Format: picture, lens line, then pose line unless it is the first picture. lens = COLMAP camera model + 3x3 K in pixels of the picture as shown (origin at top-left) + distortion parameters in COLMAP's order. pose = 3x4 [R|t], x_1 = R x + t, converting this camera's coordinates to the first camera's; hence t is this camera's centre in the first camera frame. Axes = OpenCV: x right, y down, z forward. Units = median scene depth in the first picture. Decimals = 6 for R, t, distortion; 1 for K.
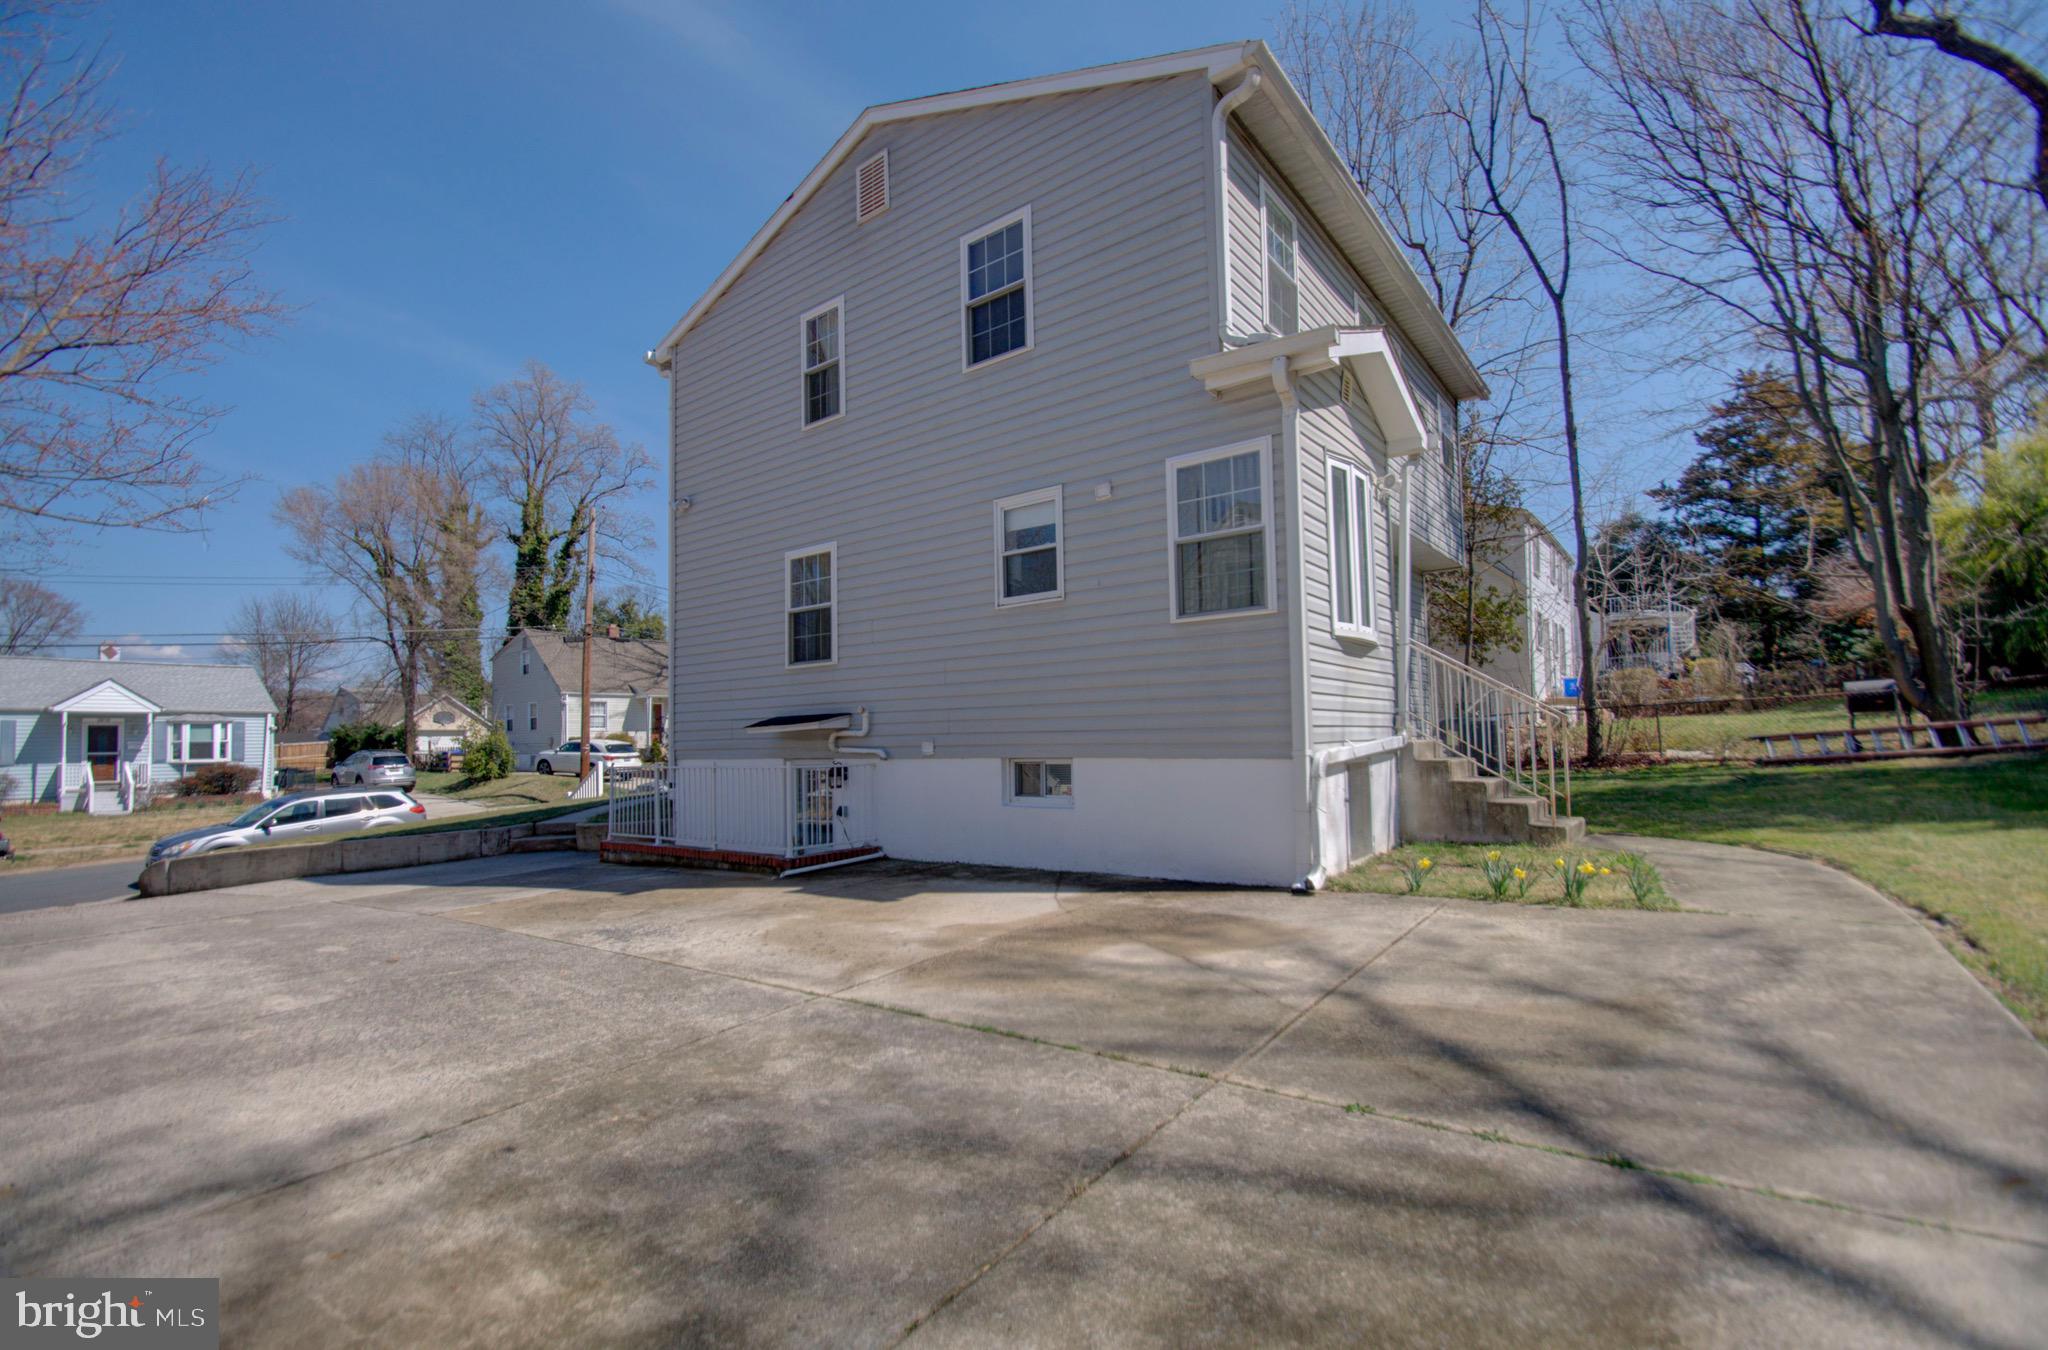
lens RADIAL K [[910.2, 0, 1021.4], [0, 910.2, 689.3], [0, 0, 1]] dist [0.002801, -0.013509]
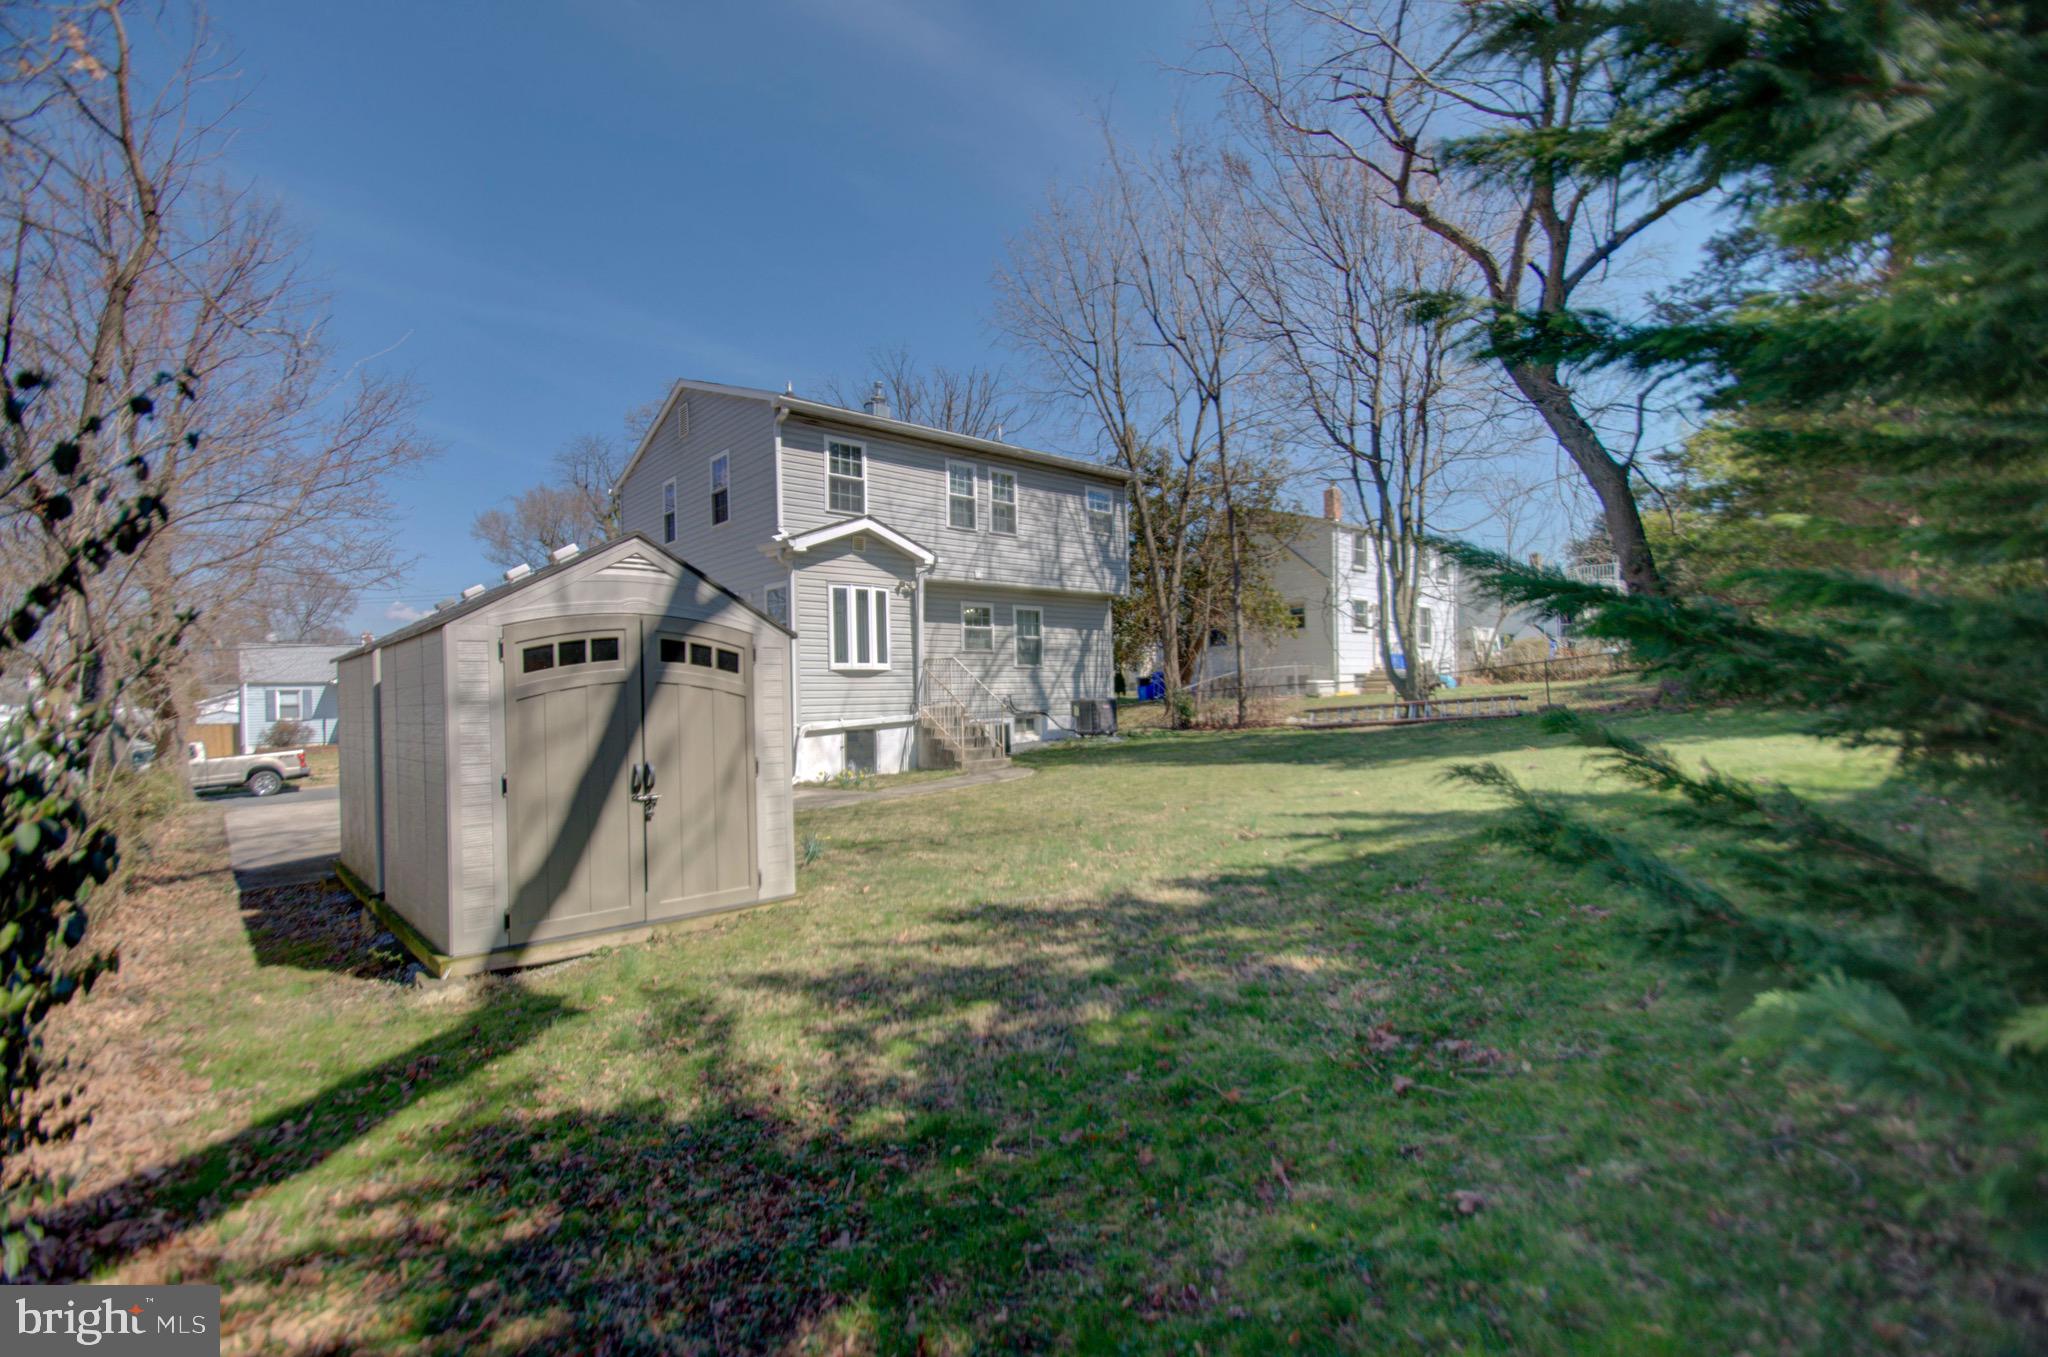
lens RADIAL K [[910.2, 0, 1021.4], [0, 910.2, 692.8], [0, 0, 1]] dist [0.002801, -0.013509]
pose [[0.983448, -0.000821, -0.181188, 2.283429], [0.011302, 0.998320, 0.056824, -0.238250], [0.180837, -0.057932, 0.981806, -1.980707]]
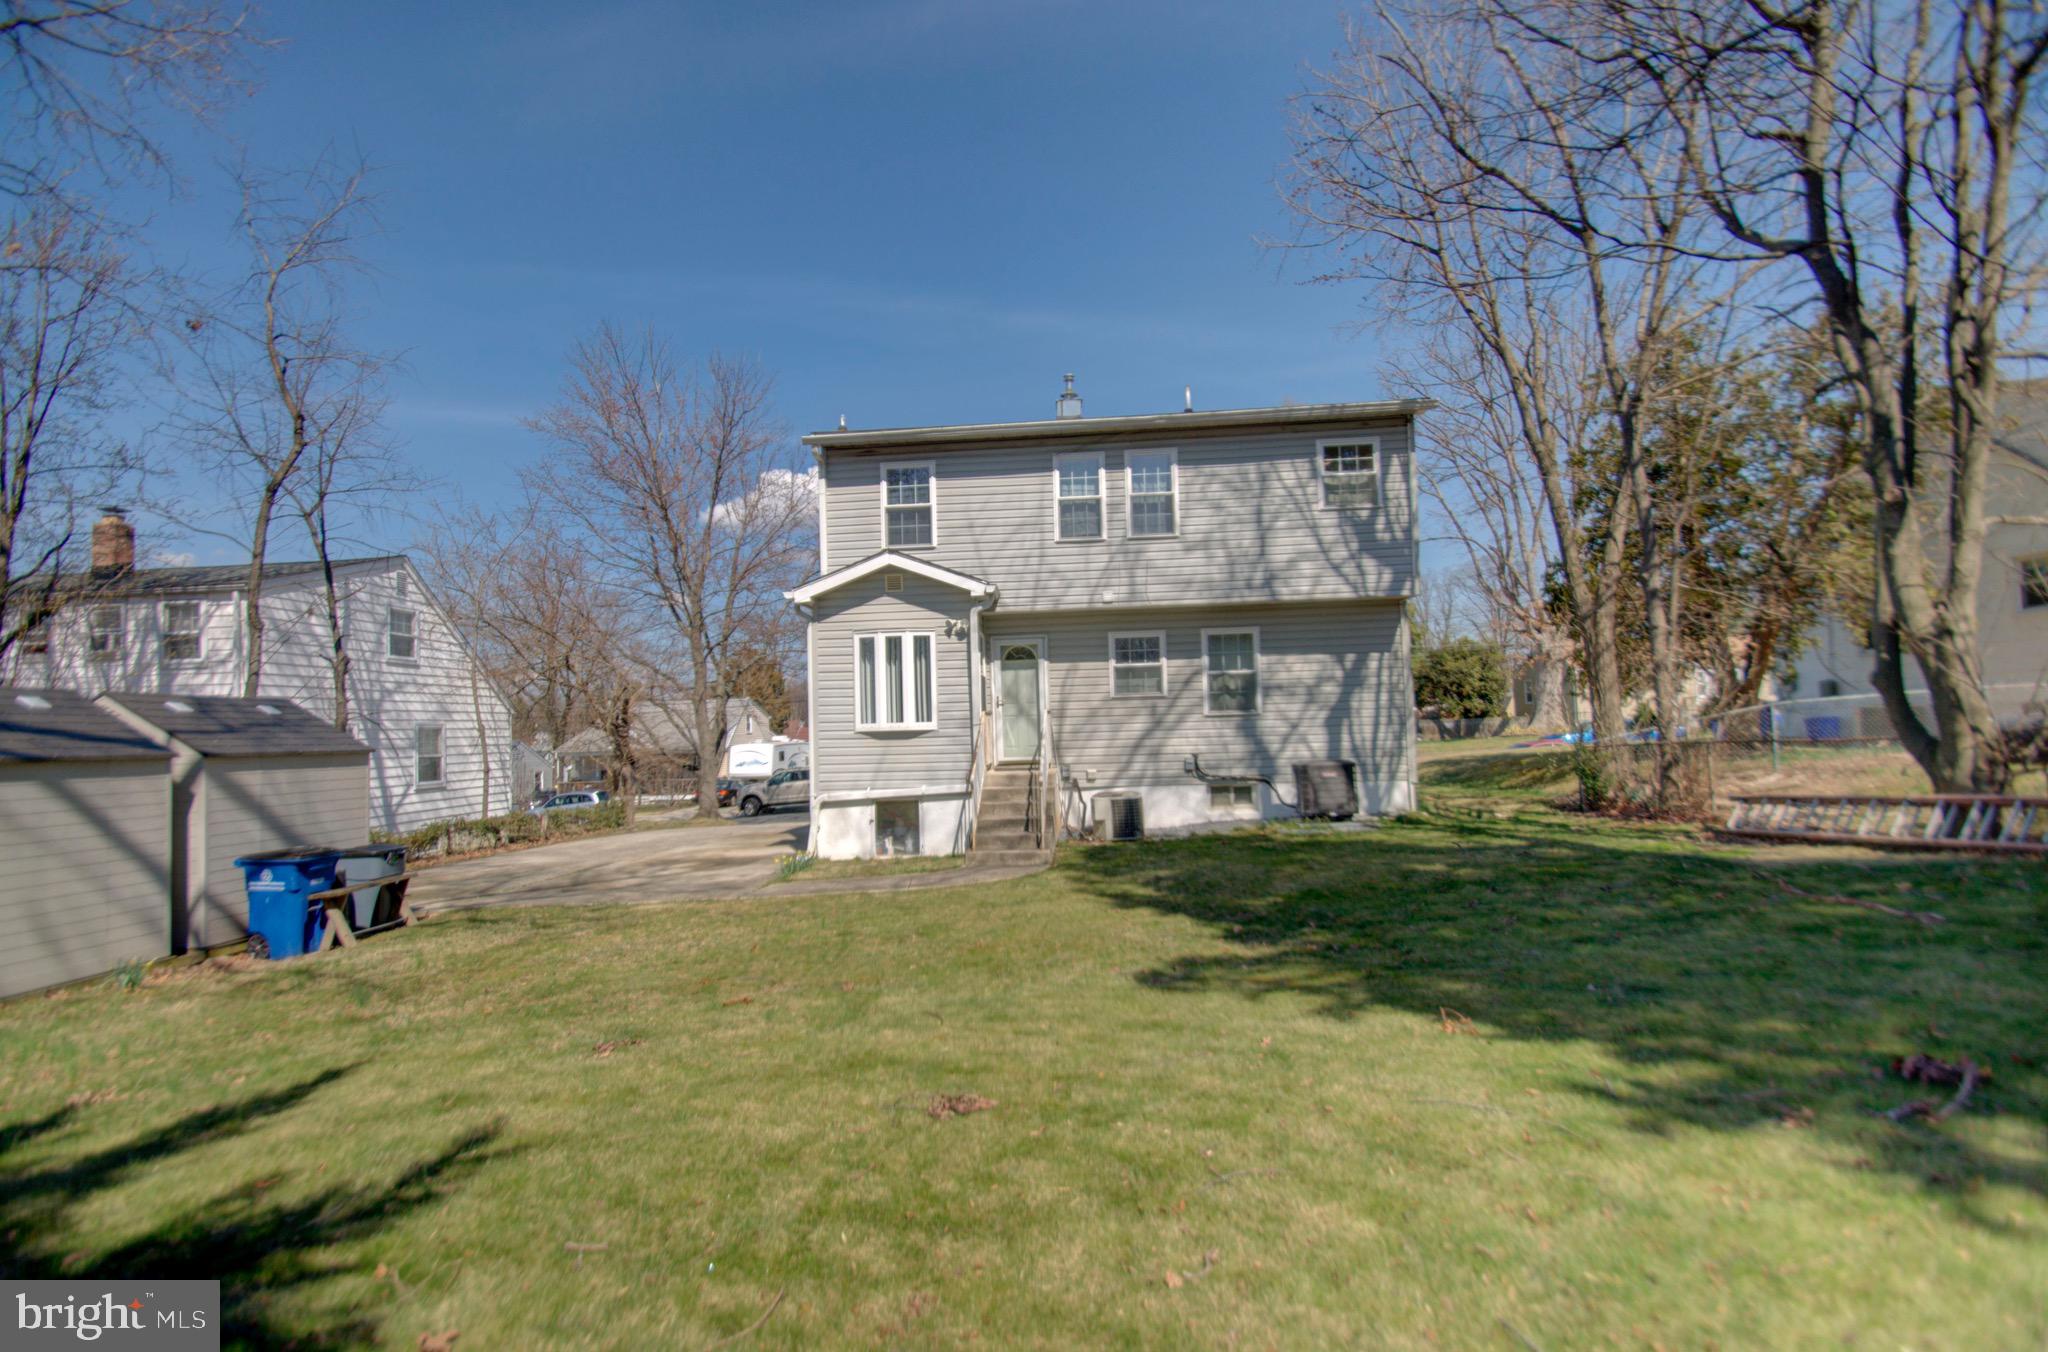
lens RADIAL K [[910.2, 0, 1021.4], [0, 910.2, 690.3], [0, 0, 1]] dist [0.002801, -0.013509]
pose [[0.549596, -0.029563, -0.834908, 4.074866], [0.062306, 0.998041, 0.005674, -0.260855], [0.833104, -0.055138, 0.550361, 0.513449]]
